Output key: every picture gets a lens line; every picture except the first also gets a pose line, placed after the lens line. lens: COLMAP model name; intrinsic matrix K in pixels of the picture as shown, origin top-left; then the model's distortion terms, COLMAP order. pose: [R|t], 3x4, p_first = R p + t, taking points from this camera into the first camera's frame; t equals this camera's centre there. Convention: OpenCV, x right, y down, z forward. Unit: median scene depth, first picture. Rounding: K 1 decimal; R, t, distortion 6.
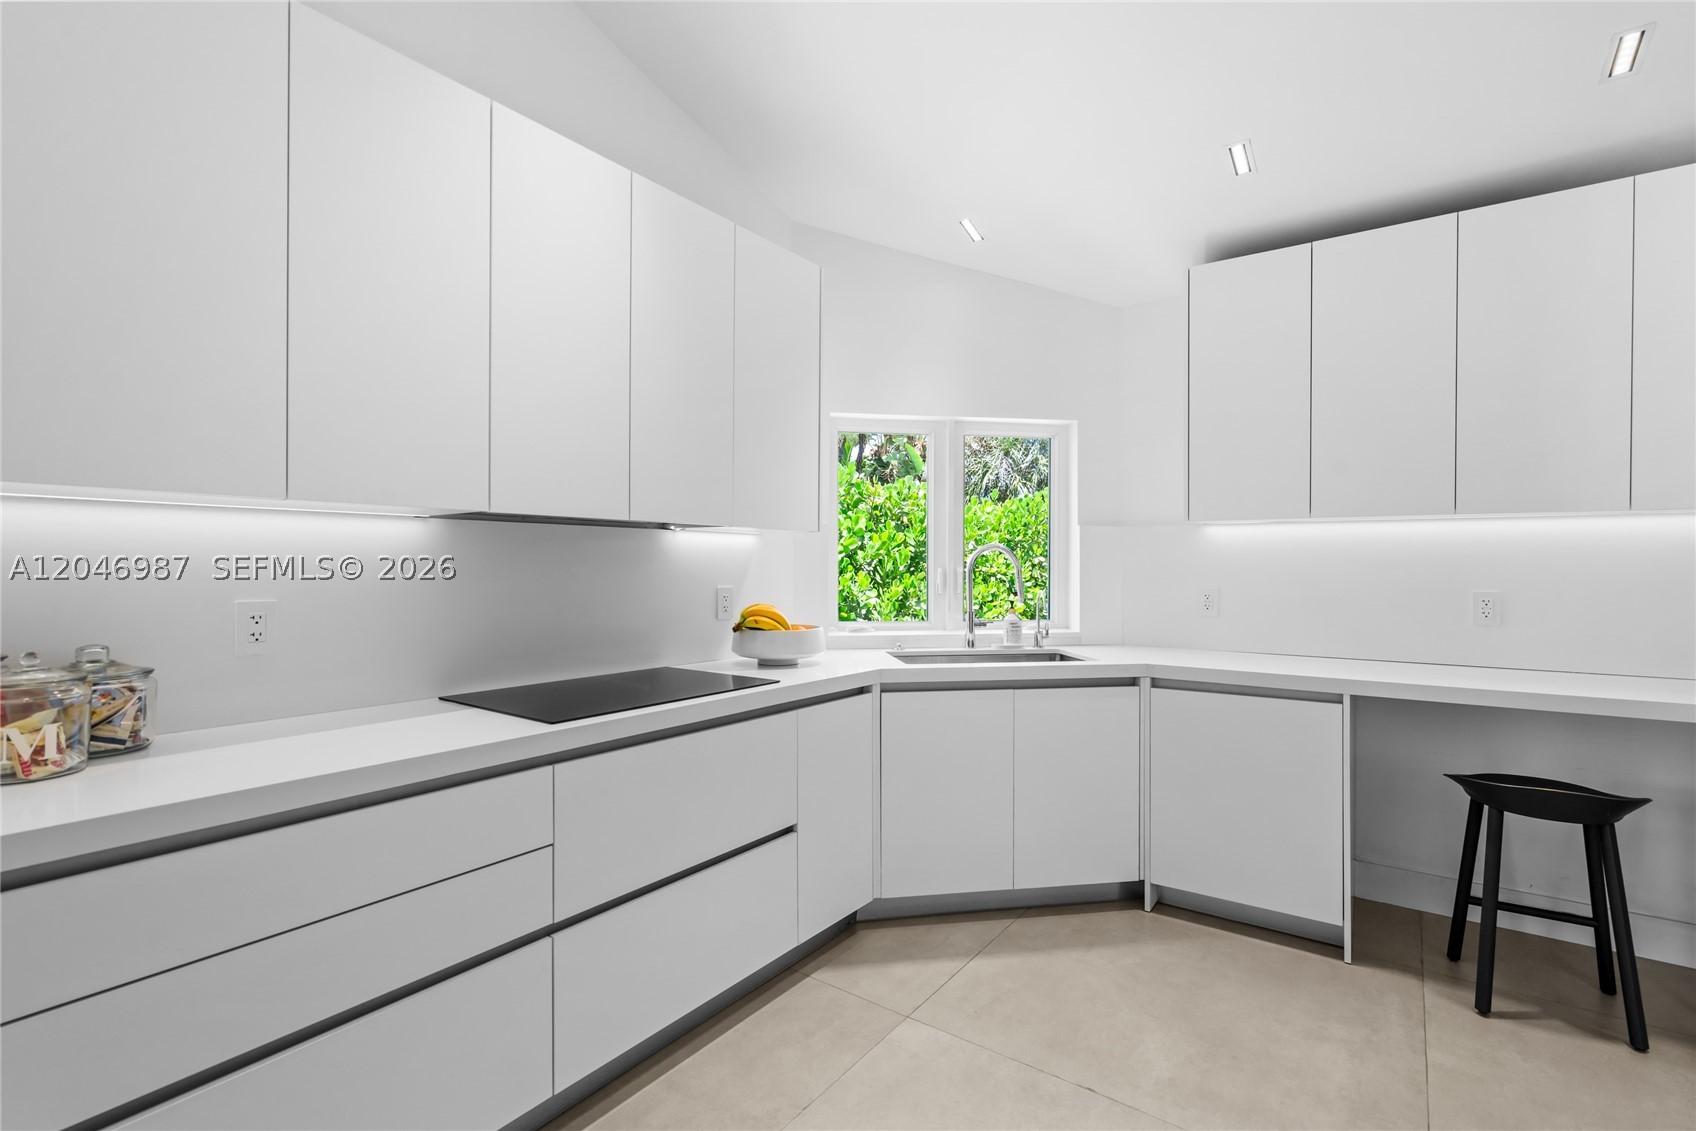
lens RADIAL K [[778.8, 0, 857.4], [0, 778.8, 560.3], [0, 0, 1]] dist [-0.008486, 0.005135]
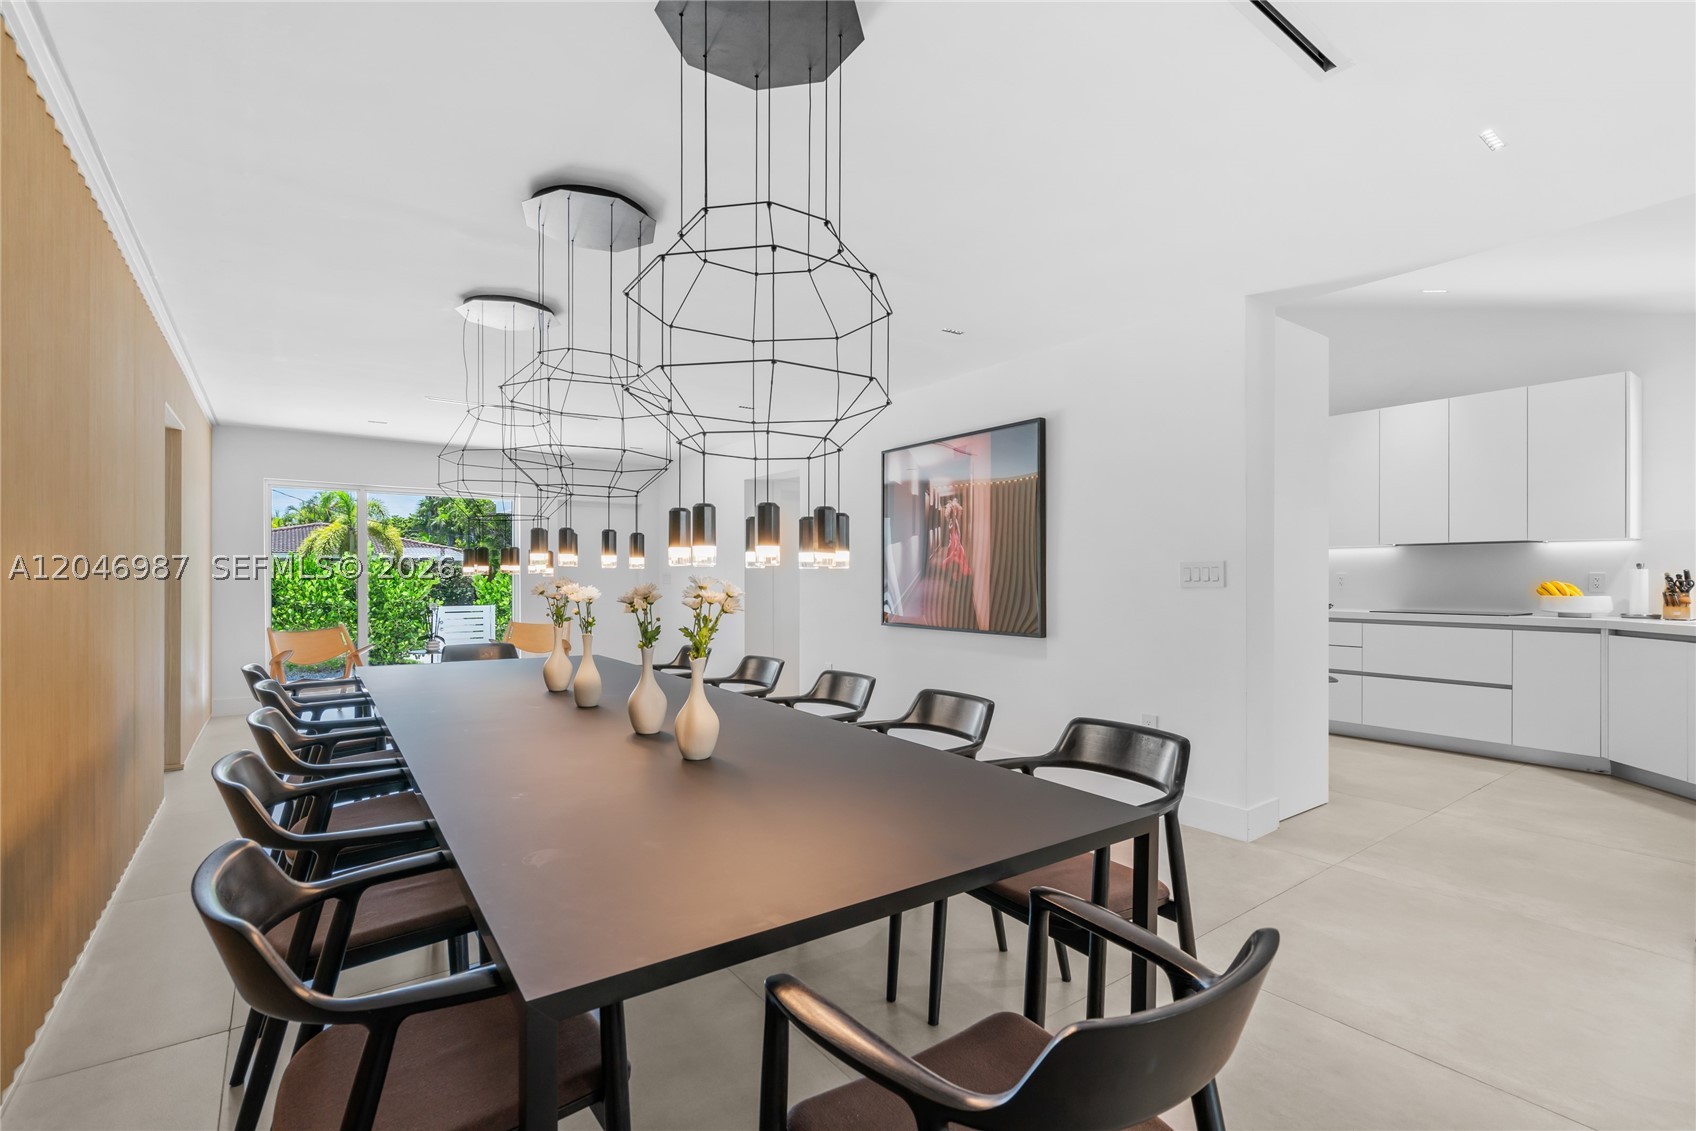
lens RADIAL K [[778.8, 0, 834.4], [0, 778.8, 582.4], [0, 0, 1]] dist [-0.008486, 0.005135]
pose [[-0.310273, -0.001132, -0.950647, 2.115962], [0.002052, 0.999996, -0.001860, 0.058569], [0.950645, -0.002528, -0.310270, -0.055159]]
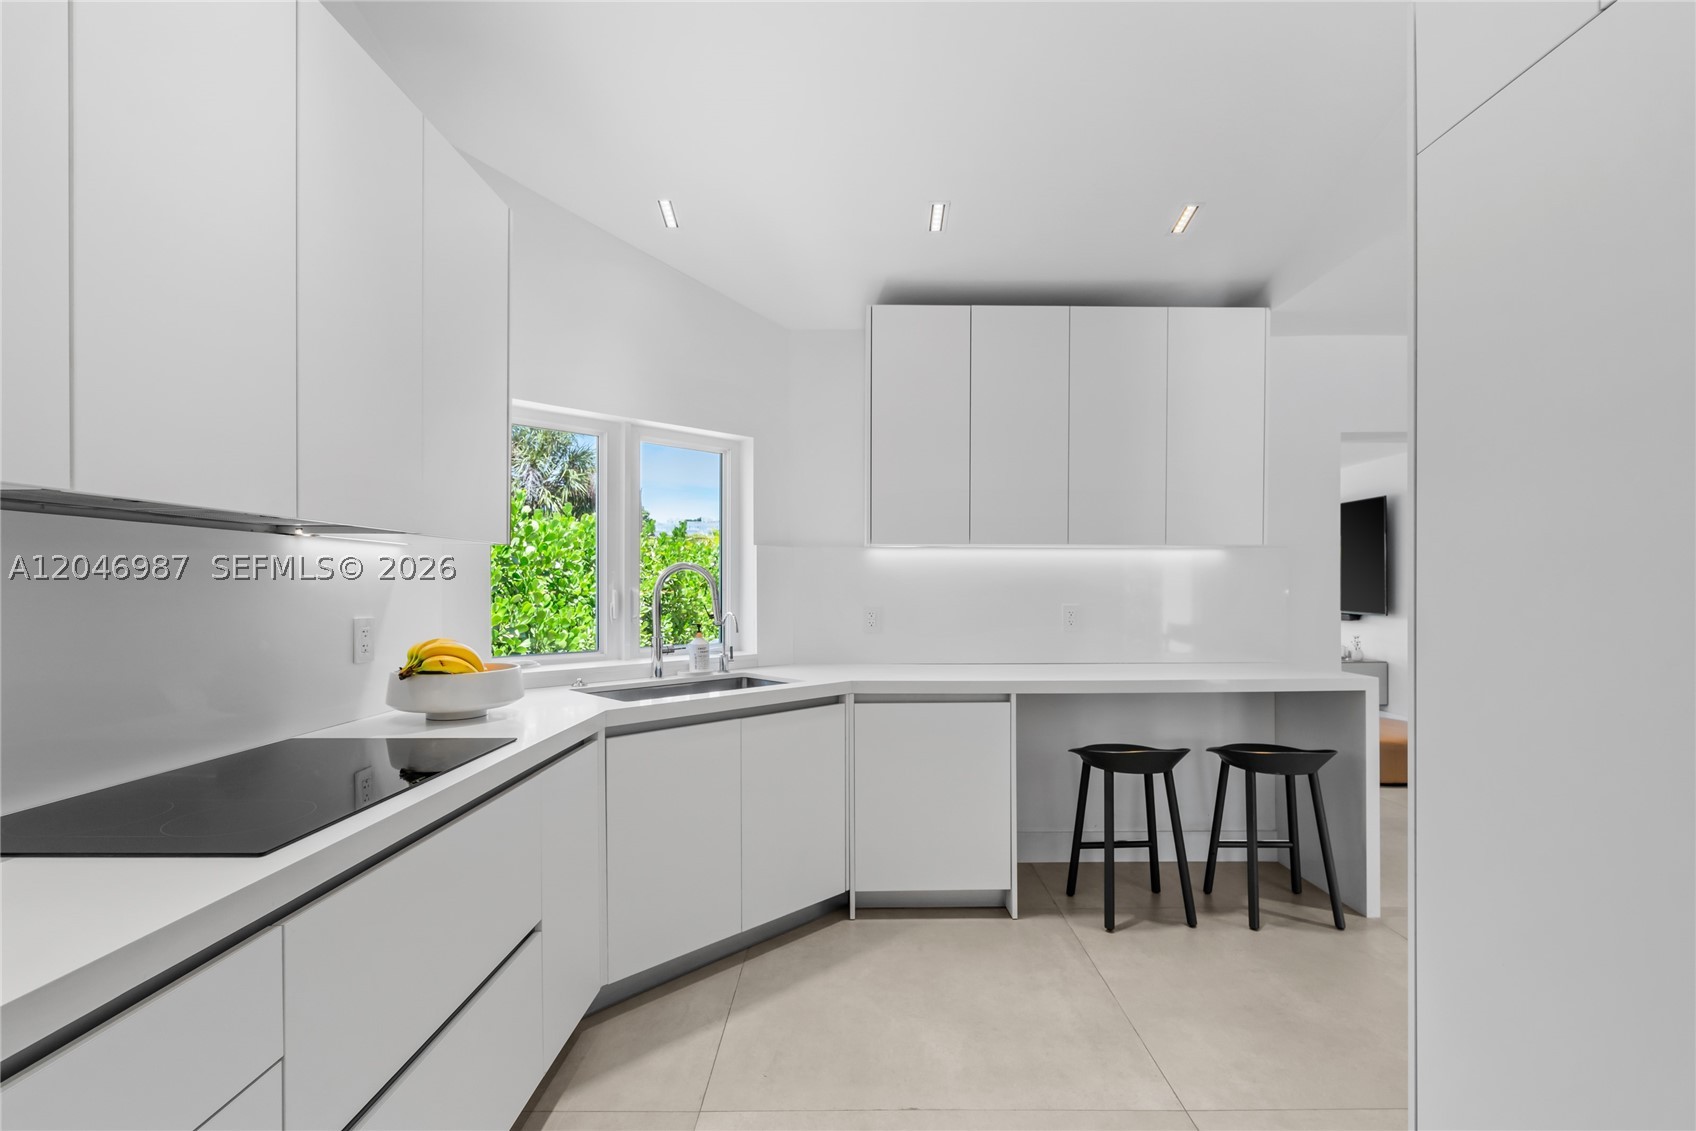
lens RADIAL K [[778.8, 0, 863.0], [0, 778.8, 583.5], [0, 0, 1]] dist [-0.008486, 0.005135]
pose [[0.805676, -0.001377, 0.592355, -0.242463], [-0.000705, 0.999994, 0.003283, 0.000314], [-0.592356, -0.003063, 0.805670, 0.164949]]
